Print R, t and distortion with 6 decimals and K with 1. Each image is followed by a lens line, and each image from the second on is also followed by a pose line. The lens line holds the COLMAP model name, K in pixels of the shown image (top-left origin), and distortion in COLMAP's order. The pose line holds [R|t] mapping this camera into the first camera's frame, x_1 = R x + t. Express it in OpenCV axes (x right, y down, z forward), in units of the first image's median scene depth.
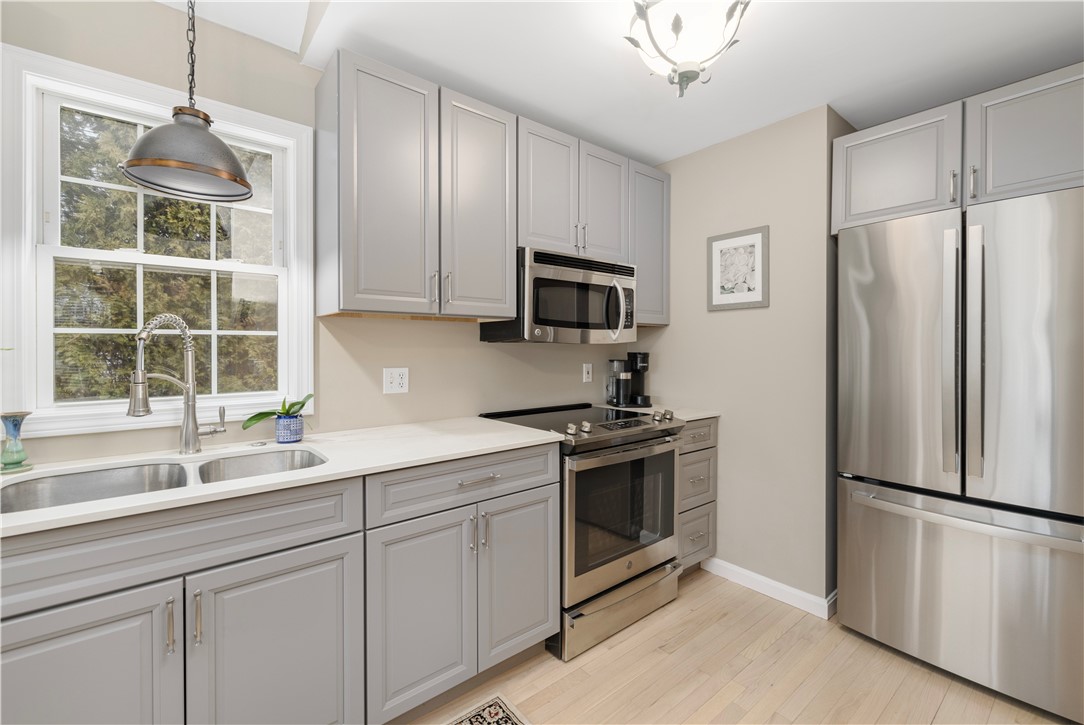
lens RADIAL K [[464.3, 0, 541.1], [0, 464.3, 348.4], [0, 0, 1]] dist [0.000089, 0.000048]
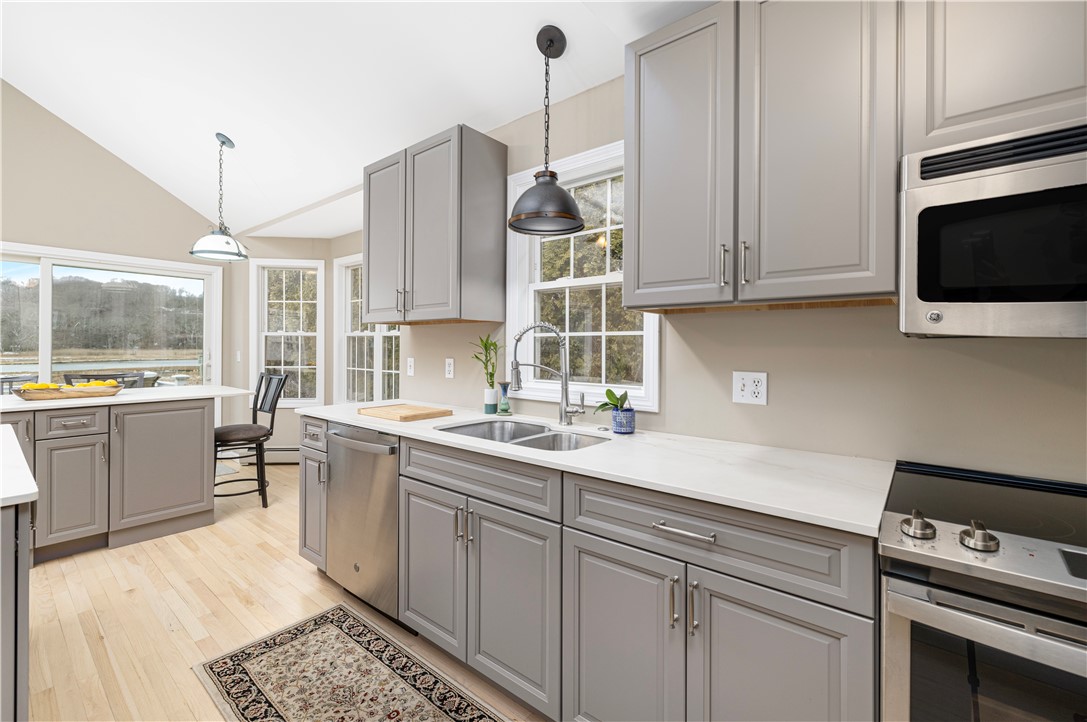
lens RADIAL K [[466.3, 0, 542.6], [0, 466.3, 345.7], [0, 0, 1]] dist [-0.001339, 0.000325]
pose [[0.197758, -0.000952, -0.980250, 0.530507], [-0.010034, 0.999945, -0.002995, 0.003599], [0.980200, 0.010428, 0.197737, 0.649952]]
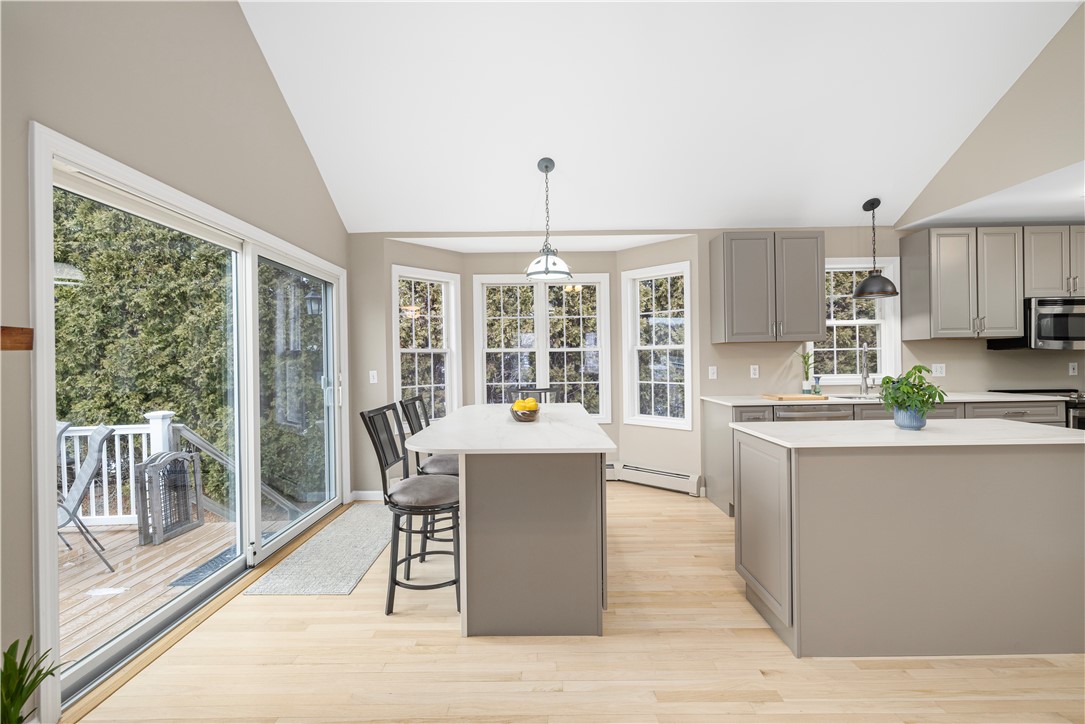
lens RADIAL K [[463.6, 0, 537.8], [0, 463.6, 361.8], [0, 0, 1]] dist [0.000392, 0.000190]
pose [[0.775010, -0.009932, -0.631871, -0.508518], [0.013171, 0.999913, 0.000438, 0.010813], [0.631811, -0.008662, 0.775074, -2.174565]]
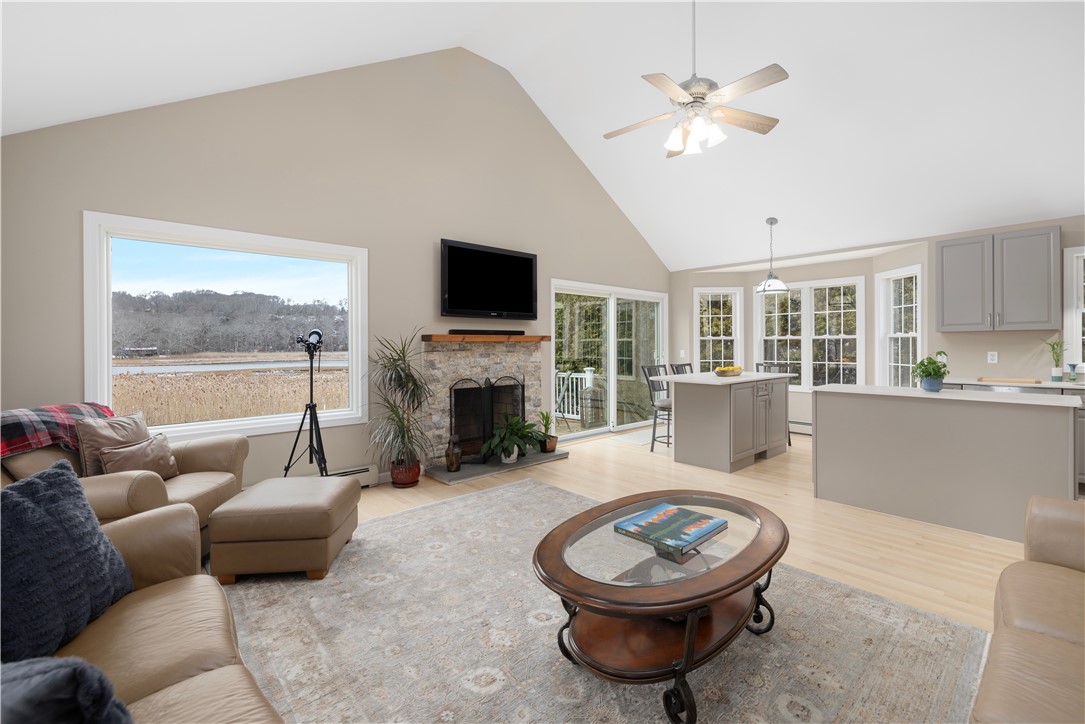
lens RADIAL K [[460.6, 0, 533.8], [0, 460.6, 350.3], [0, 0, 1]] dist [0.000497, 0.000484]
pose [[0.034966, 0.008066, -0.999356, 1.586555], [0.000428, 0.999967, 0.008086, 0.015166], [0.999388, -0.000710, 0.034962, -2.342289]]
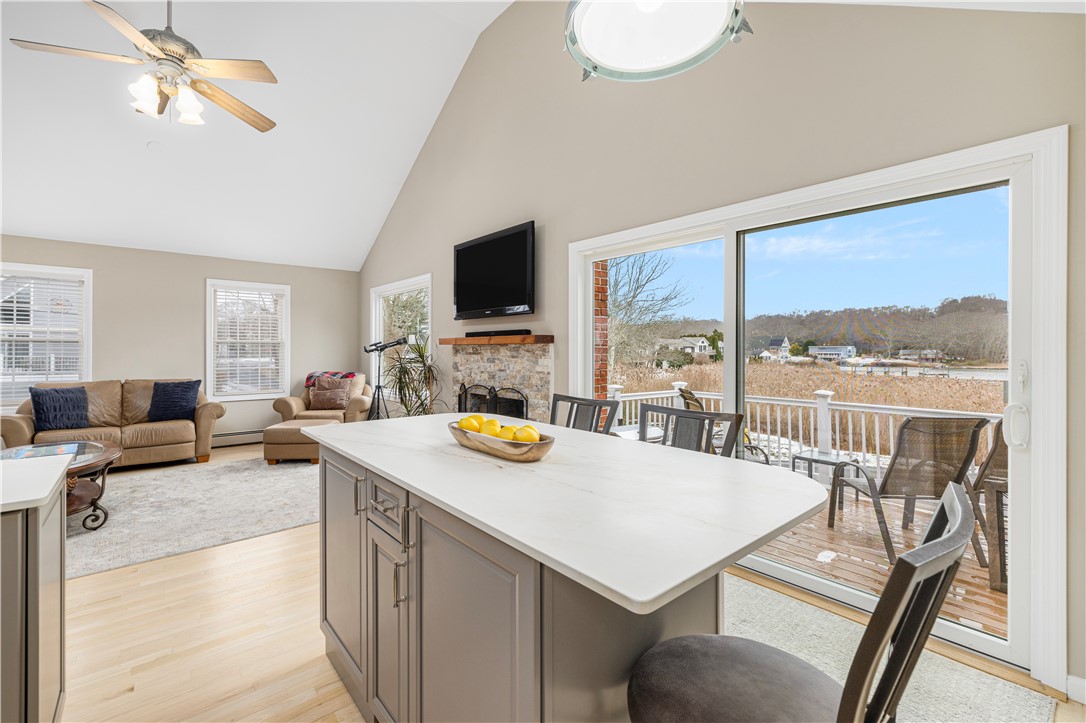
lens RADIAL K [[466.7, 0, 536.4], [0, 466.7, 349.8], [0, 0, 1]] dist [-0.000363, 0.000150]
pose [[-0.999752, -0.004639, -0.021760, -1.730274], [-0.004737, 0.999979, 0.004474, 0.000473], [0.021738, 0.004576, -0.999753, 0.186997]]
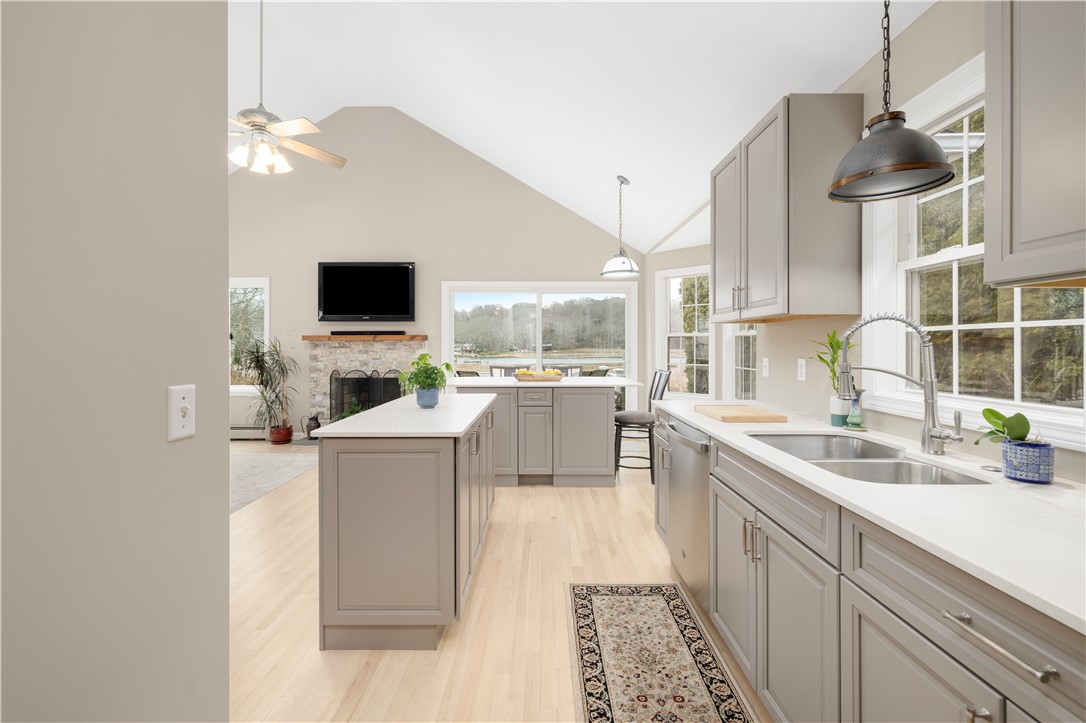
lens RADIAL K [[463.7, 0, 539.6], [0, 463.7, 344.2], [0, 0, 1]] dist [-0.000272, 0.000103]
pose [[-0.635796, -0.001540, -0.771856, 0.485734], [-0.003675, 0.999993, 0.001032, 0.002767], [0.771849, 0.003492, -0.635797, 0.955284]]
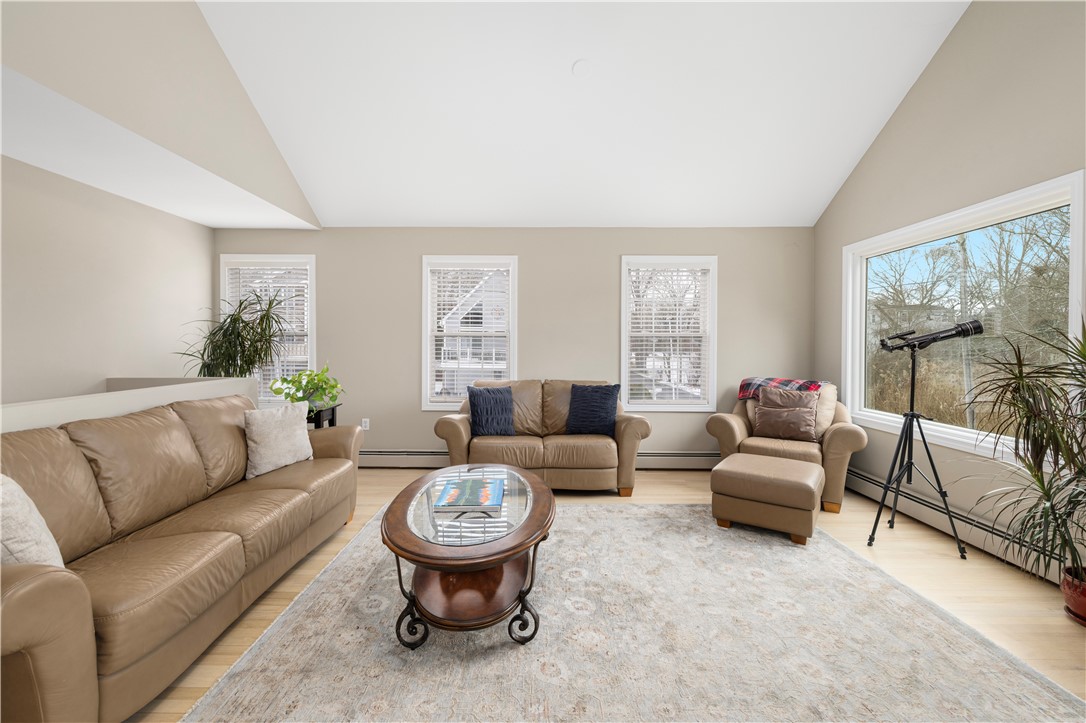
lens RADIAL K [[465.1, 0, 542.1], [0, 465.1, 347.4], [0, 0, 1]] dist [0.000089, 0.000048]
pose [[-0.776001, -0.008650, 0.630672, -0.662217], [-0.002067, 0.999935, 0.011171, 0.010119], [-0.630728, 0.007365, -0.775969, -0.968531]]
